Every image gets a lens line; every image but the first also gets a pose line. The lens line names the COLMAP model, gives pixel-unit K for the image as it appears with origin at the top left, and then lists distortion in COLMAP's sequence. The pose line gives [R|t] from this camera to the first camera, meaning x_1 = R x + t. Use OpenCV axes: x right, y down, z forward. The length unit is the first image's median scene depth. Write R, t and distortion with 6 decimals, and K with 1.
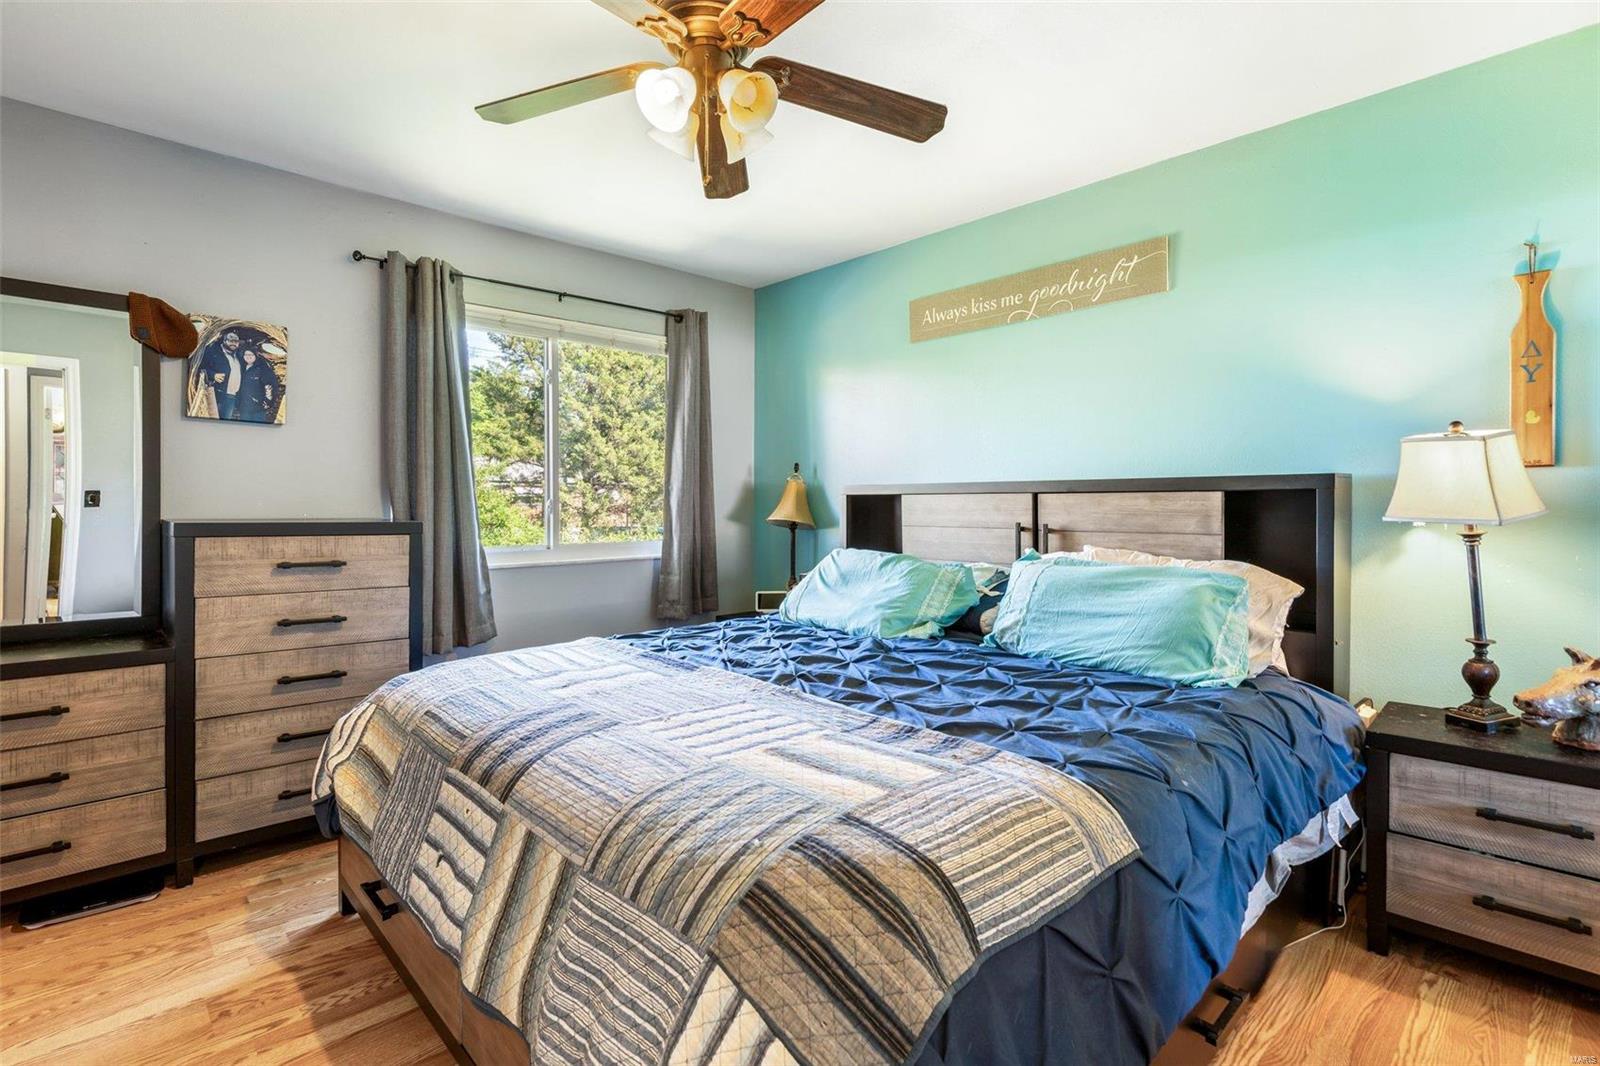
lens RADIAL K [[747.0, 0, 796.9], [0, 747.0, 523.8], [0, 0, 1]] dist [-0.000470, -0.001034]
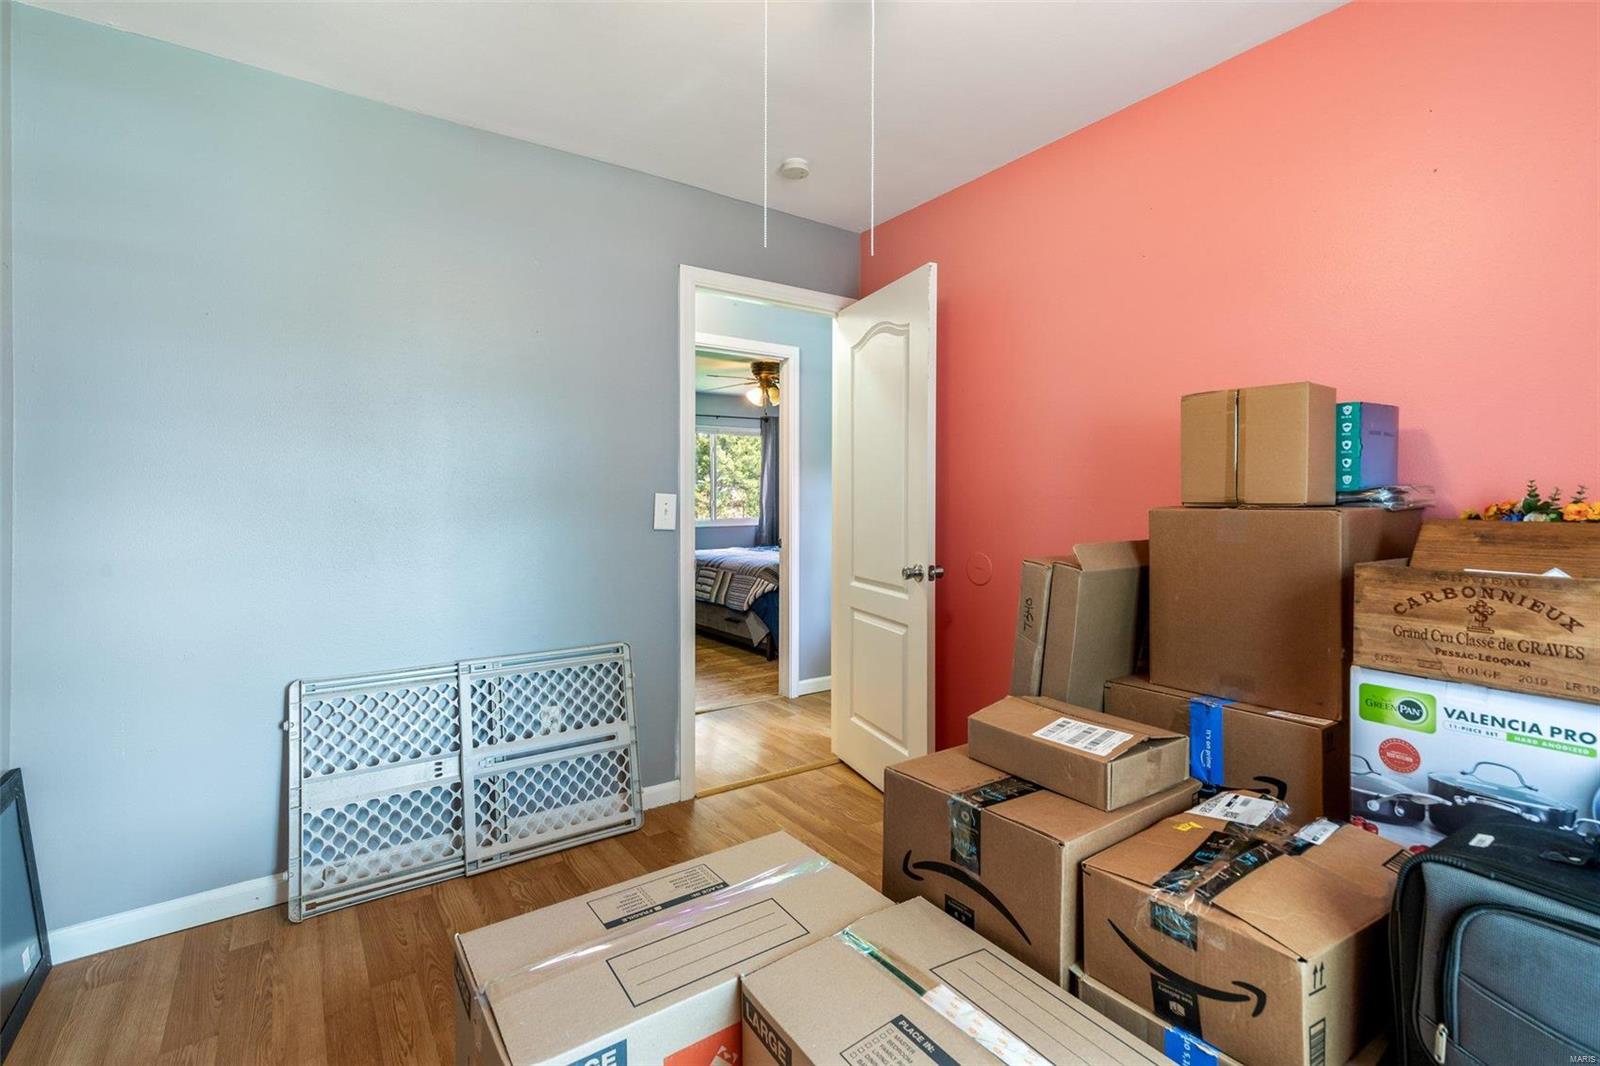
lens RADIAL K [[715.3, 0, 800.7], [0, 715.3, 526.4], [0, 0, 1]] dist [0.000133, -0.000323]
pose [[0.990107, -0.013568, -0.139656, 0.058683], [0.015969, 0.999743, 0.016084, 0.002196], [0.139402, -0.018155, 0.990069, -0.272436]]
